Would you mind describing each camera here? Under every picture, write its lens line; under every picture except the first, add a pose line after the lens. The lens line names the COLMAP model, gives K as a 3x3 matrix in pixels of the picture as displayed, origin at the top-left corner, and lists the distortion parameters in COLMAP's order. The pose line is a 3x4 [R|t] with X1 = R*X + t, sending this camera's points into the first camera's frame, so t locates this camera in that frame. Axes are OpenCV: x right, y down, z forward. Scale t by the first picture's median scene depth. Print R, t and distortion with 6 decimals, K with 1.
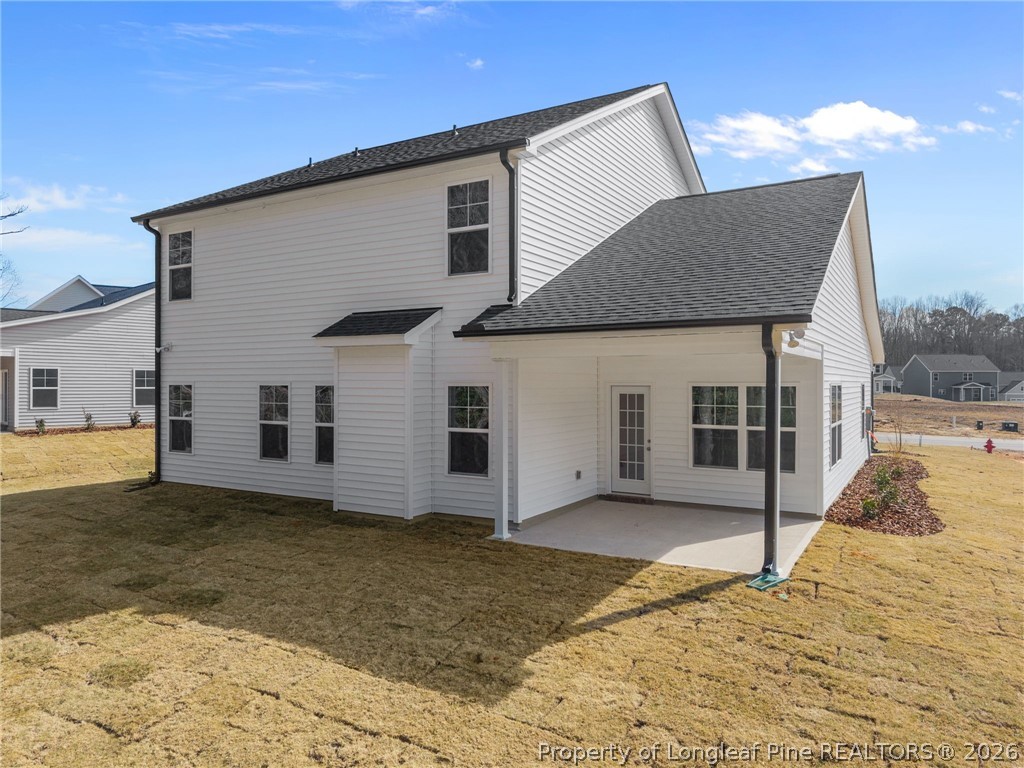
lens RADIAL K [[690.1, 0, 506.6], [0, 690.1, 379.9], [0, 0, 1]] dist [0.008403, -0.001368]
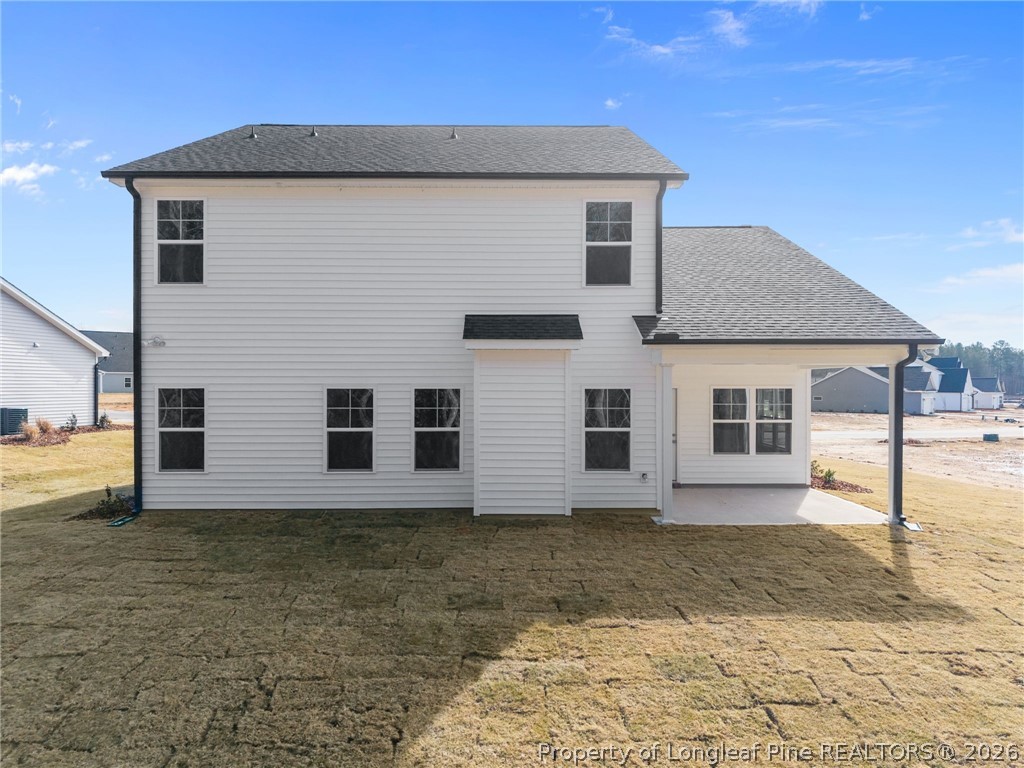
lens RADIAL K [[690.1, 0, 503.1], [0, 690.1, 391.1], [0, 0, 1]] dist [0.008403, -0.001368]
pose [[0.862031, -0.004188, 0.506839, -0.671551], [-0.001792, 0.999934, 0.011311, 0.000253], [-0.506853, -0.010659, 0.861967, 0.130605]]
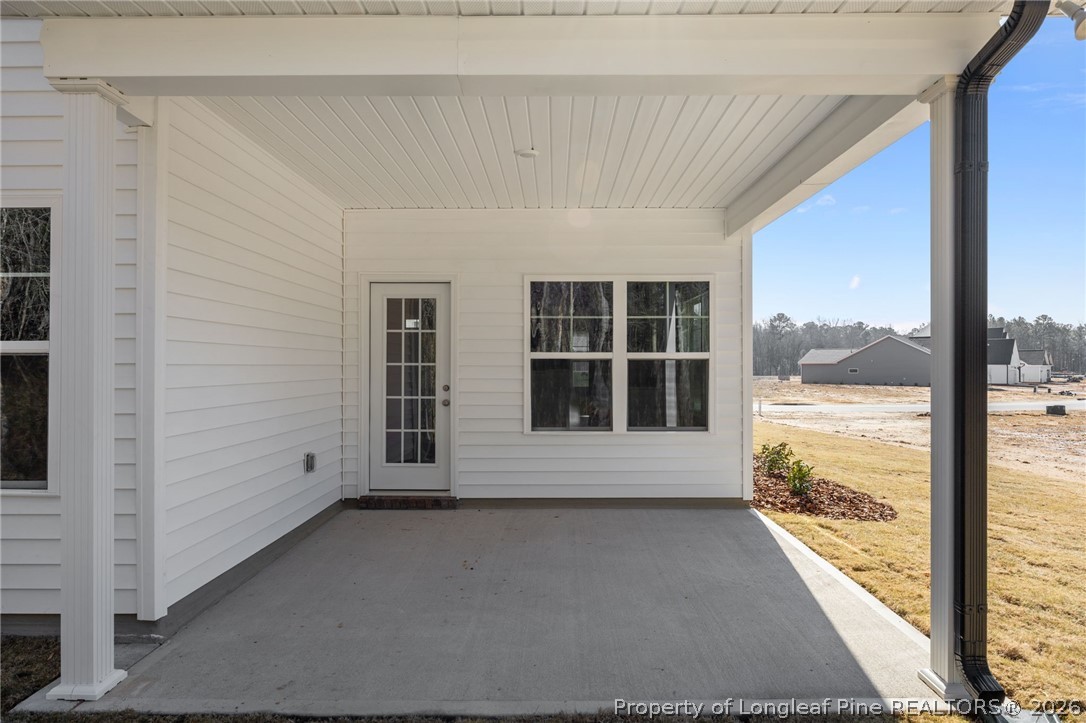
lens RADIAL K [[679.9, 0, 548.9], [0, 679.9, 358.5], [0, 0, 1]] dist [0.006948, 0.001022]
pose [[0.862754, 0.001540, 0.505621, 0.012720], [0.001335, 0.999985, -0.005324, 0.071584], [-0.505622, 0.005268, 0.862739, 0.532753]]
